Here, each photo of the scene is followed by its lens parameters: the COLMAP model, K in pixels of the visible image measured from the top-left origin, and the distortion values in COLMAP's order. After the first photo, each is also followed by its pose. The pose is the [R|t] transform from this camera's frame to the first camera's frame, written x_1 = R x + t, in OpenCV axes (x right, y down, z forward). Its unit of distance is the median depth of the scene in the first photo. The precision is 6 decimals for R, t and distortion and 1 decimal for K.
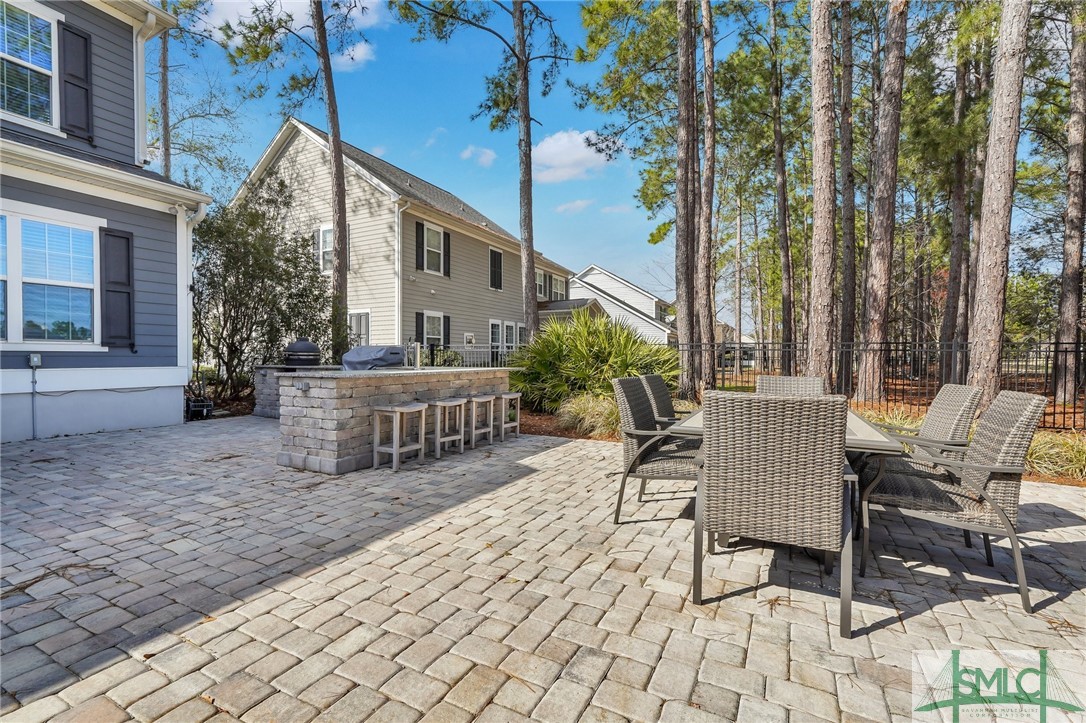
lens RADIAL K [[486.1, 0, 539.8], [0, 486.1, 364.3], [0, 0, 1]] dist [-0.000221, 0.000369]
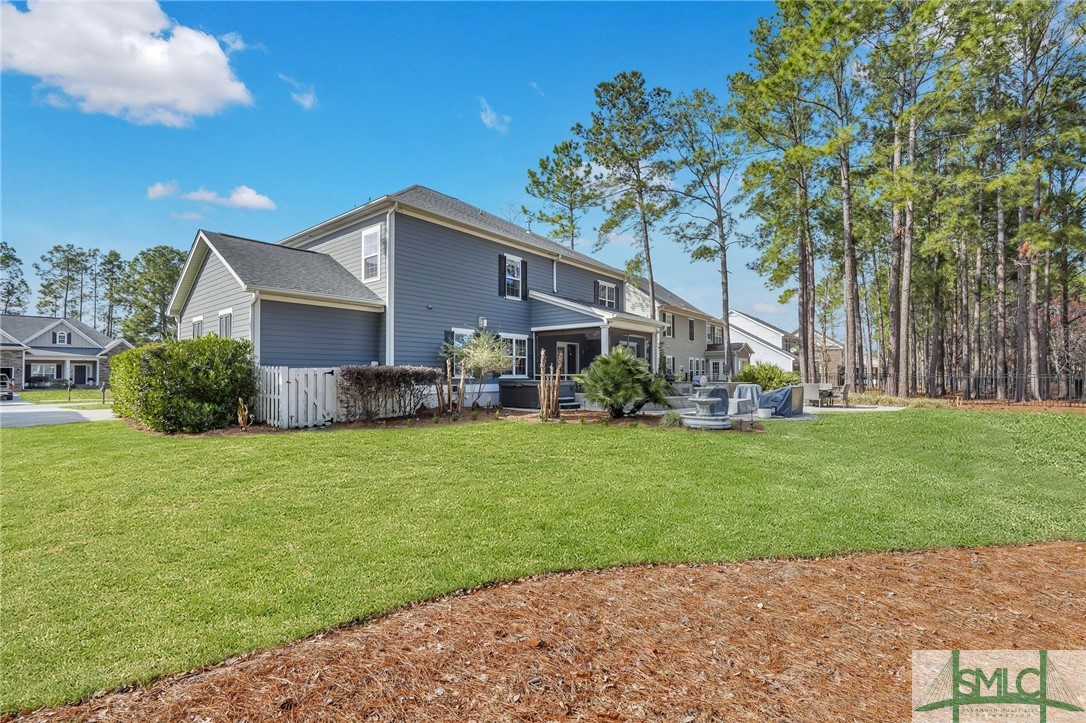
lens RADIAL K [[486.1, 0, 539.8], [0, 486.1, 364.3], [0, 0, 1]] dist [-0.000221, 0.000369]
pose [[0.976496, -0.009284, -0.215335, -0.190317], [0.001189, 0.999289, -0.037693, 0.002046], [0.215532, 0.036551, 0.975813, -0.682509]]
